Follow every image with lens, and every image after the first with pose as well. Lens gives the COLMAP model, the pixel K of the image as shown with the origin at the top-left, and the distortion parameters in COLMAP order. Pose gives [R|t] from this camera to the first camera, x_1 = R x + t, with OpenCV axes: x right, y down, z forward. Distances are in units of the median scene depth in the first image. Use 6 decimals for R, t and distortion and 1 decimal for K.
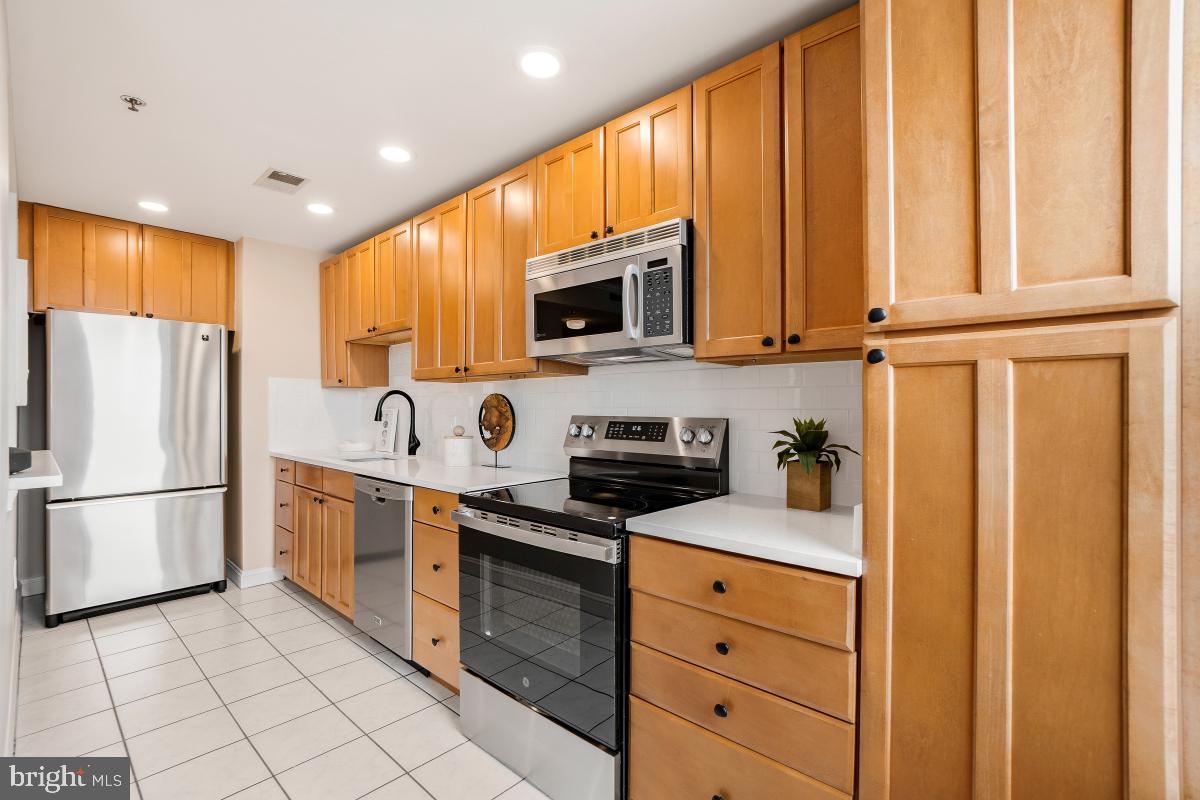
lens RADIAL K [[529.0, 0, 600.7], [0, 529.0, 405.9], [0, 0, 1]] dist [-0.001434, -0.000196]
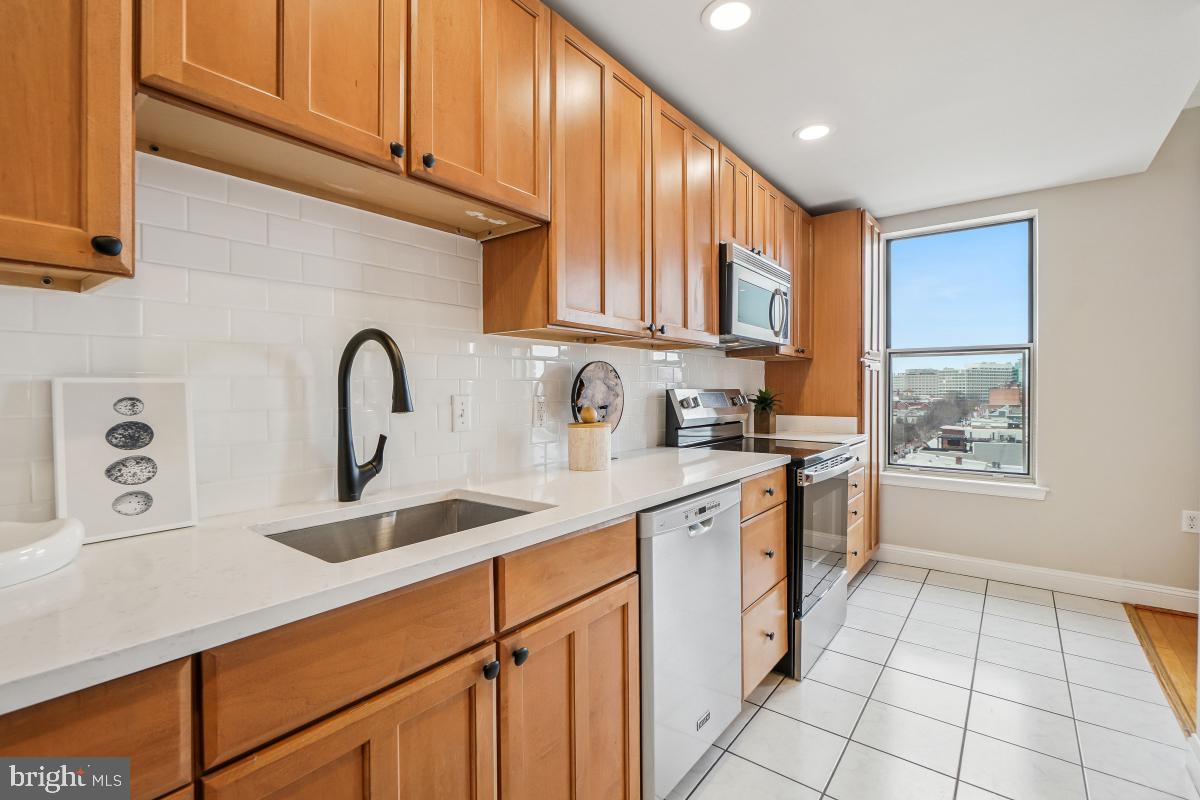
lens RADIAL K [[530.7, 0, 585.0], [0, 530.7, 393.4], [0, 0, 1]] dist [-0.001005, -0.000015]
pose [[-0.055396, -0.011065, 0.998403, -1.462661], [-0.003931, 0.999933, 0.010864, 0.021514], [-0.998457, -0.003323, -0.055436, 1.661508]]
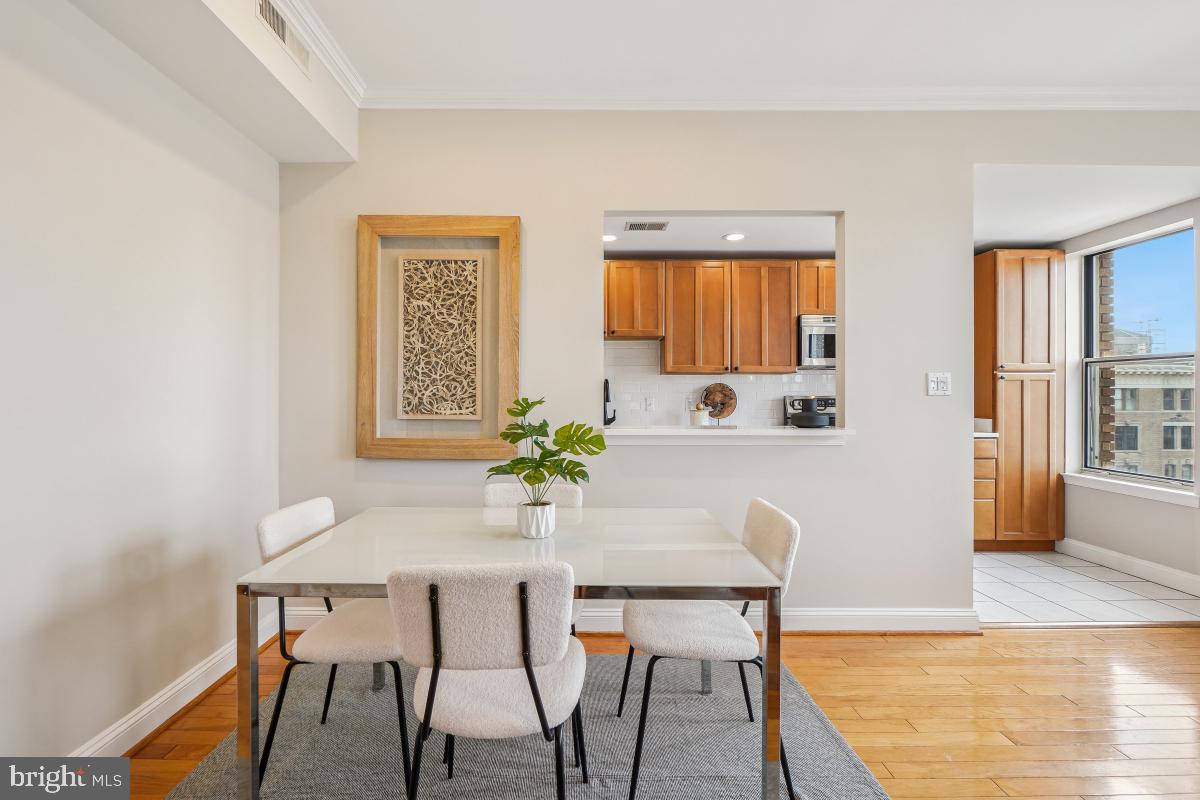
lens RADIAL K [[530.7, 0, 585.0], [0, 530.7, 393.4], [0, 0, 1]] dist [-0.001005, -0.000015]
pose [[0.742889, -0.003071, 0.669407, -2.497466], [0.001424, 0.999994, 0.003007, 0.004551], [-0.669413, -0.001281, 0.742889, 0.099819]]
